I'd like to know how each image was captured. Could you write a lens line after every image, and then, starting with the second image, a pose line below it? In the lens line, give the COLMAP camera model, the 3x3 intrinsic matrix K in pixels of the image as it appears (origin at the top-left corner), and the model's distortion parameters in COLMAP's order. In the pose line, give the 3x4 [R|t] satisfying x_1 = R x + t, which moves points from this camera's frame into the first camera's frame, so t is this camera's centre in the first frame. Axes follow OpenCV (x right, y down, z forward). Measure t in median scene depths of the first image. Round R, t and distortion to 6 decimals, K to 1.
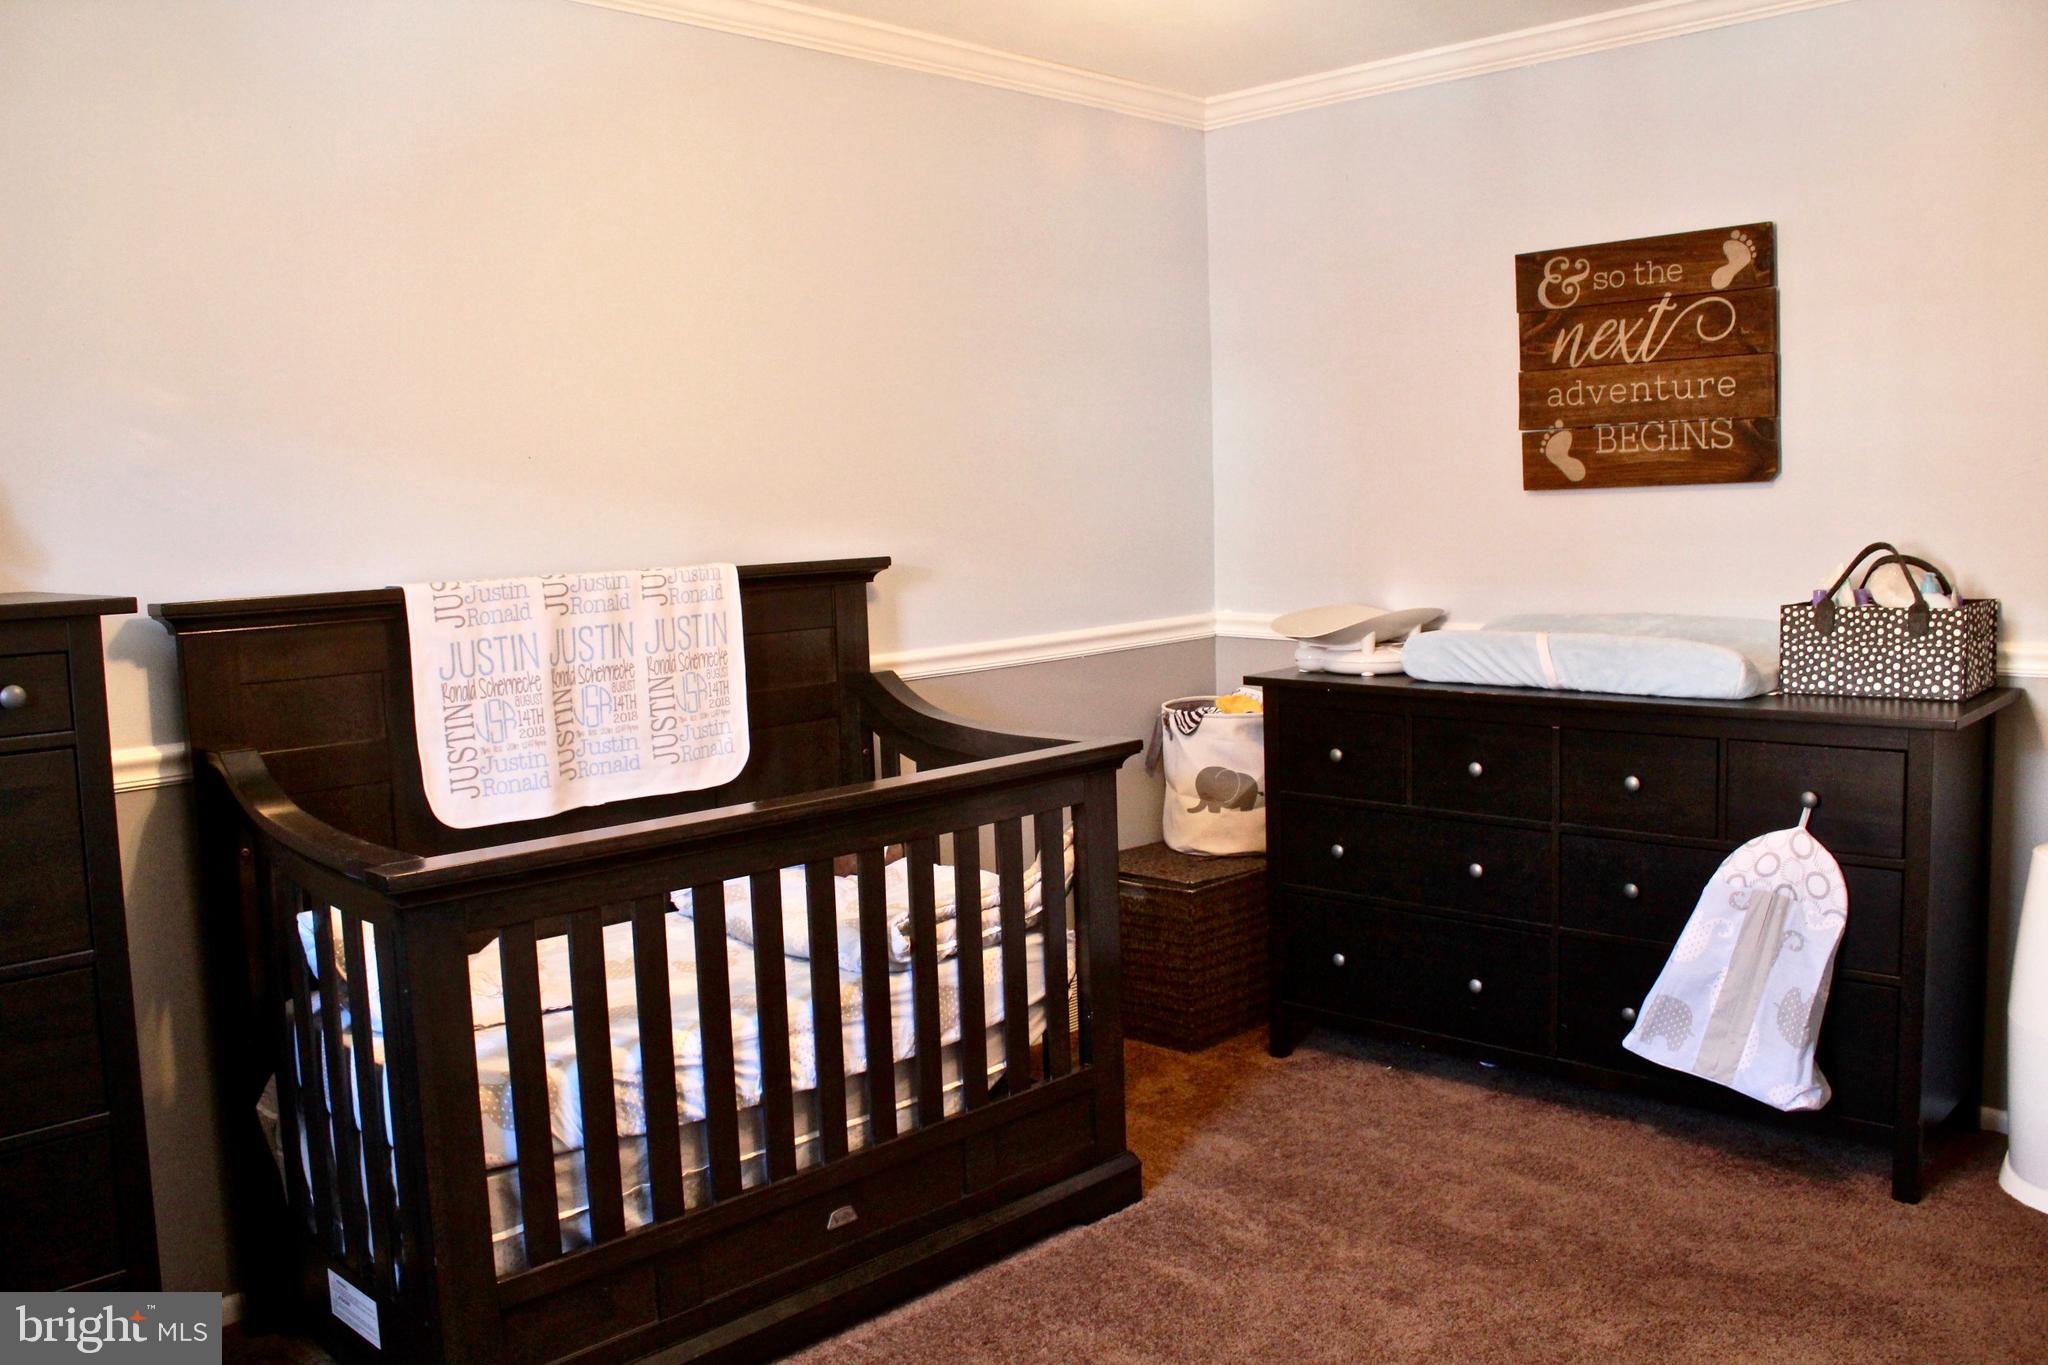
lens RADIAL K [[1720.2, 0, 1019.2], [0, 1720.2, 694.0], [0, 0, 1]] dist [-0.160206, 0.155625]
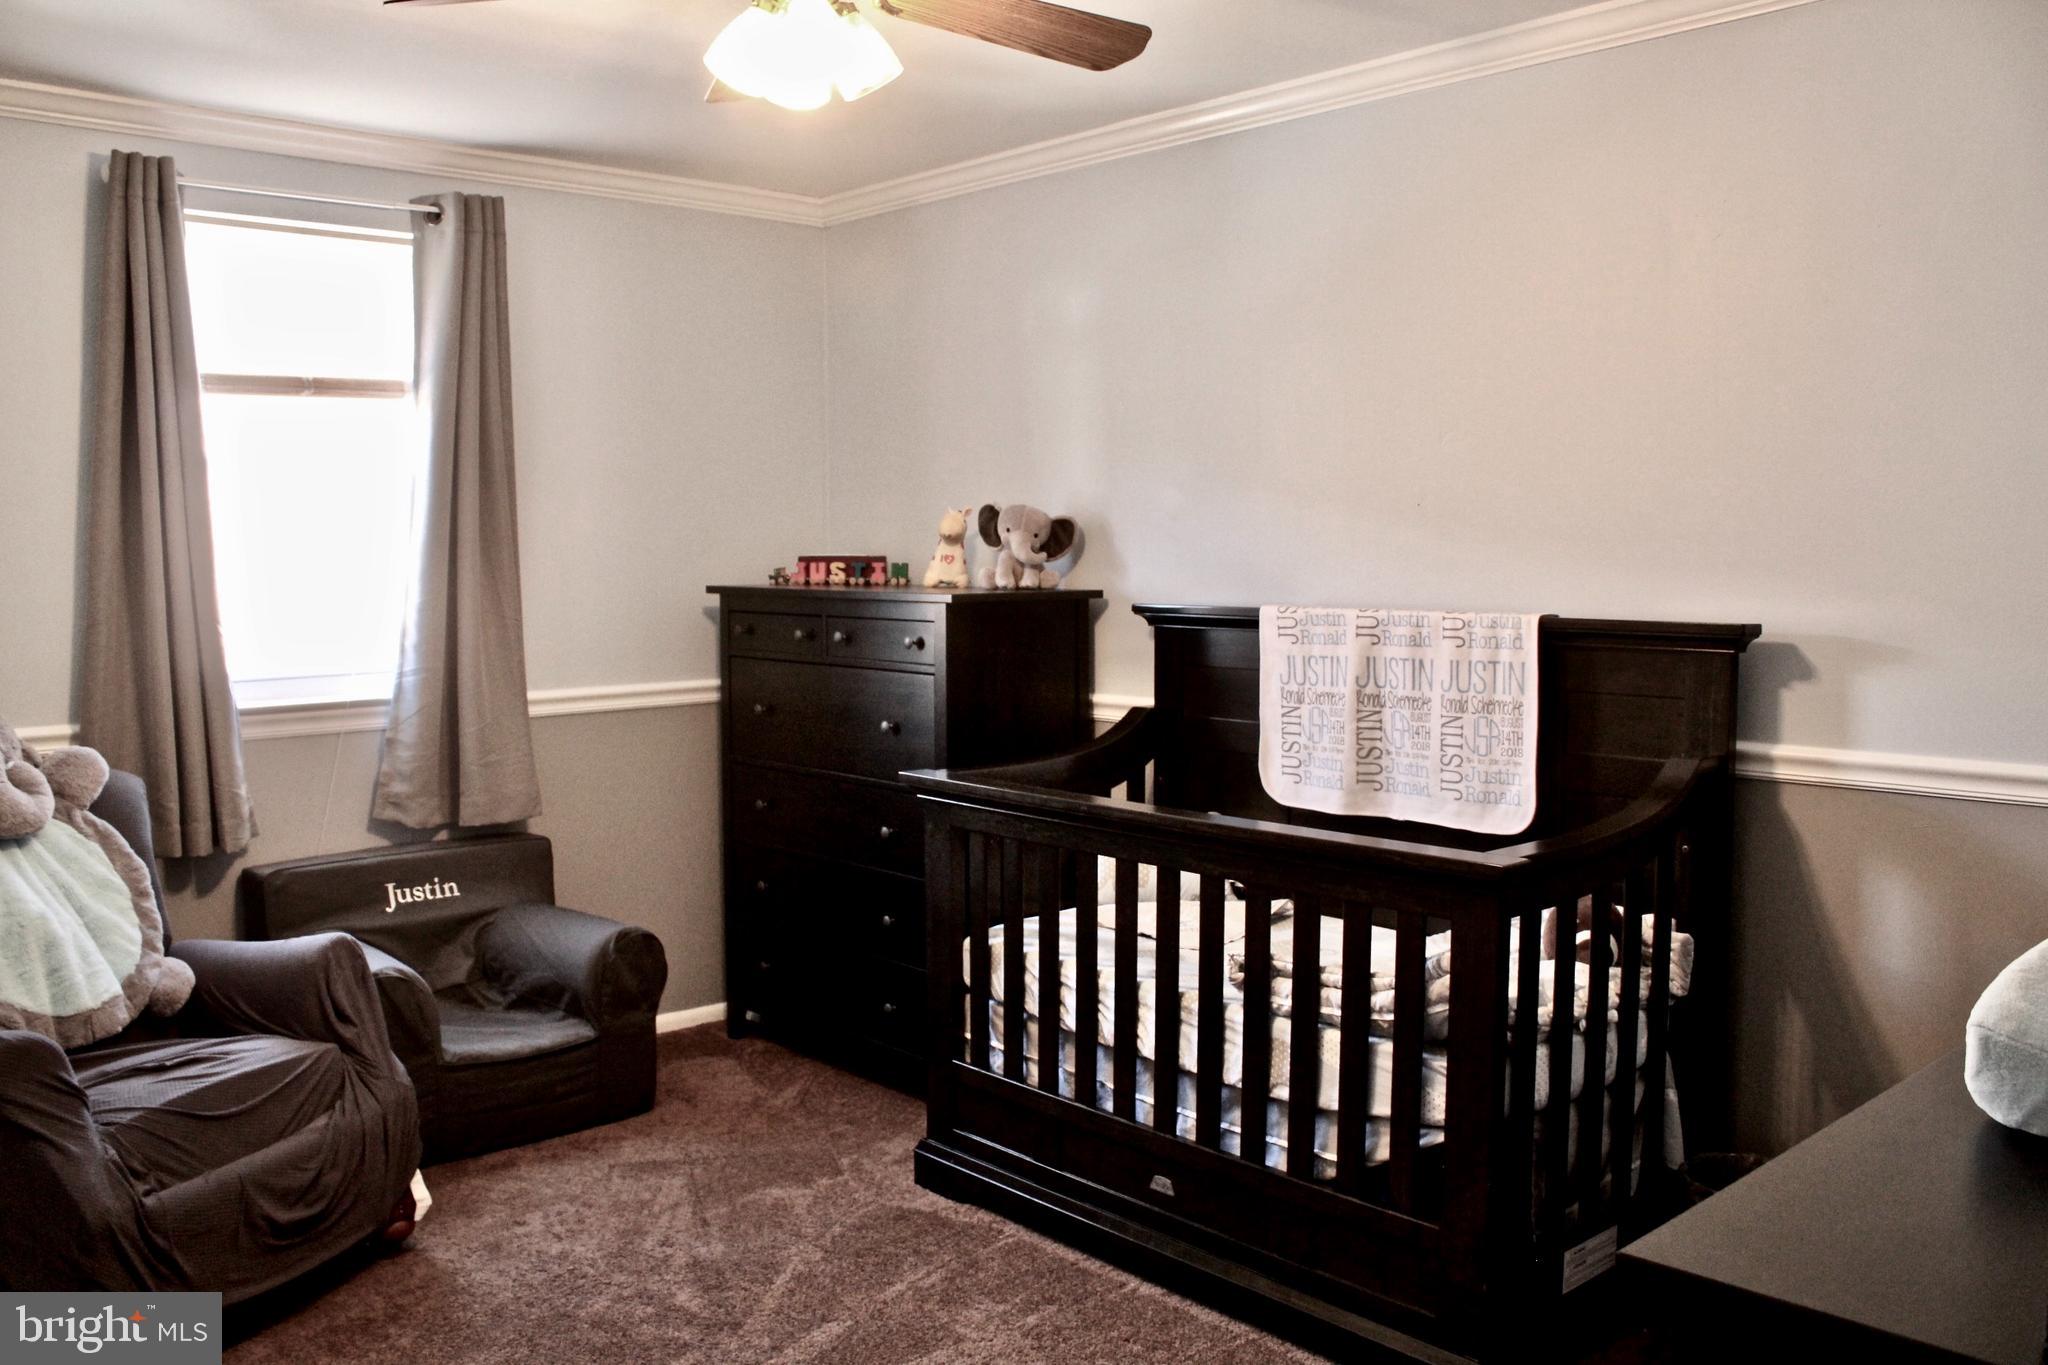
lens RADIAL K [[1720.2, 0, 1019.2], [0, 1720.2, 694.0], [0, 0, 1]] dist [-0.160206, 0.155625]
pose [[-0.082564, 0.113571, -0.990093, 0.869678], [-0.104793, 0.986988, 0.121954, -0.126058], [0.991061, 0.113823, -0.069588, 0.832967]]
